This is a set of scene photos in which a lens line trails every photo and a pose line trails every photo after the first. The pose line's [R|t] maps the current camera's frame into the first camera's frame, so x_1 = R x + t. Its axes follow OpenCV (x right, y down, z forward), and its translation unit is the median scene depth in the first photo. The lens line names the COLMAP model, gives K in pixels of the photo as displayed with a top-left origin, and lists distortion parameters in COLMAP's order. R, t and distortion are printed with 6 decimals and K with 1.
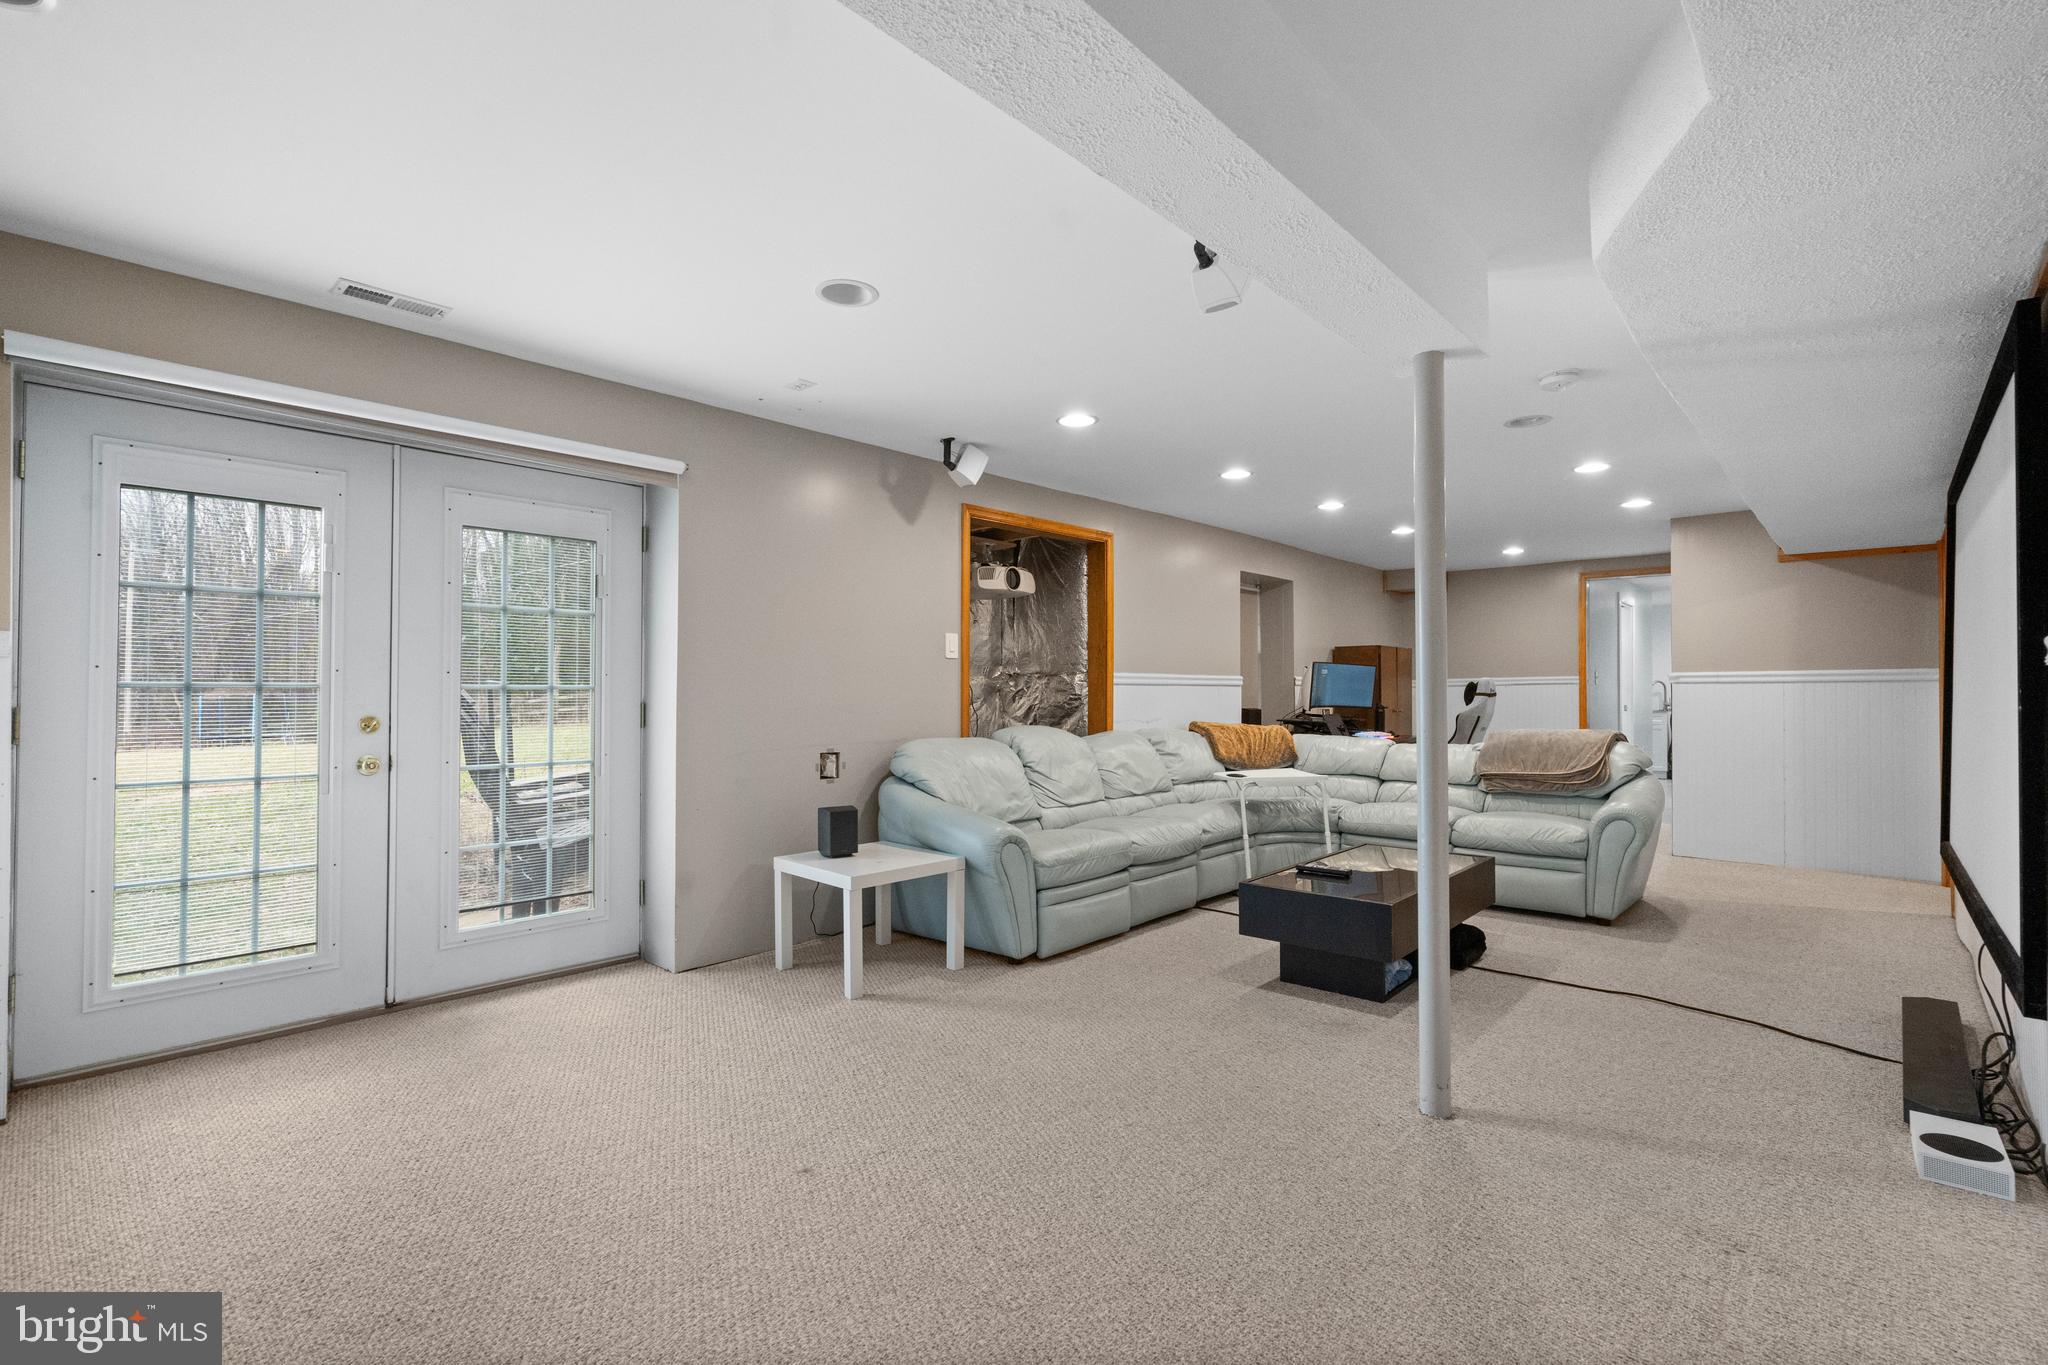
lens RADIAL K [[932.7, 0, 1016.7], [0, 932.7, 678.2], [0, 0, 1]] dist [-0.001662, 0.000315]
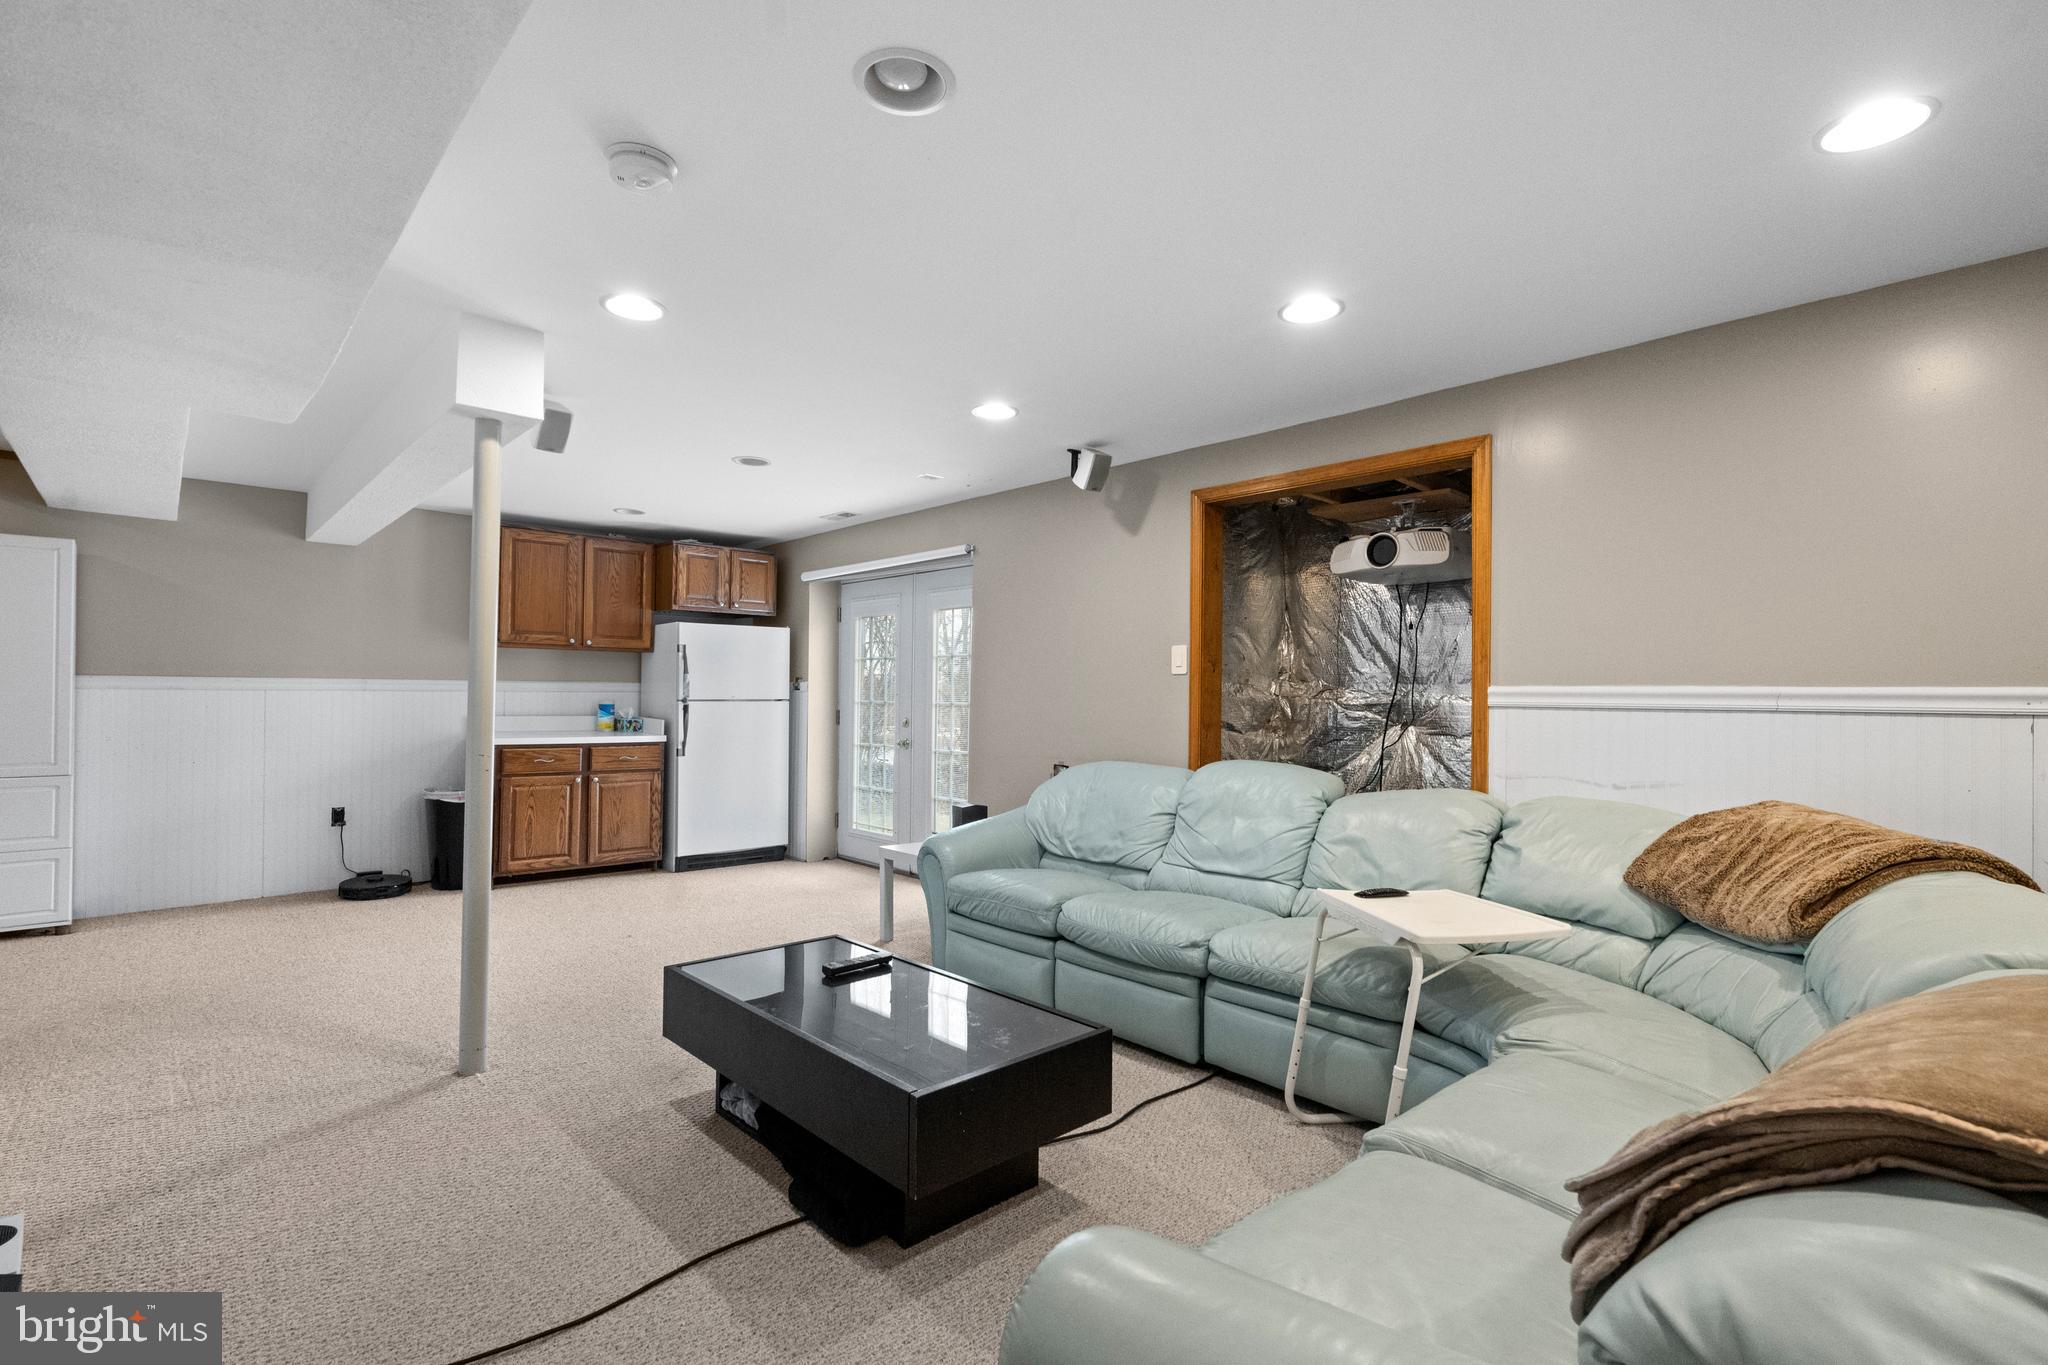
lens RADIAL K [[932.7, 0, 1016.7], [0, 932.7, 678.2], [0, 0, 1]] dist [-0.001662, 0.000315]
pose [[-0.080524, -0.020615, -0.996539, 0.814869], [0.005061, 0.999765, -0.021091, 0.000127], [0.996740, -0.006742, -0.080401, 0.922444]]
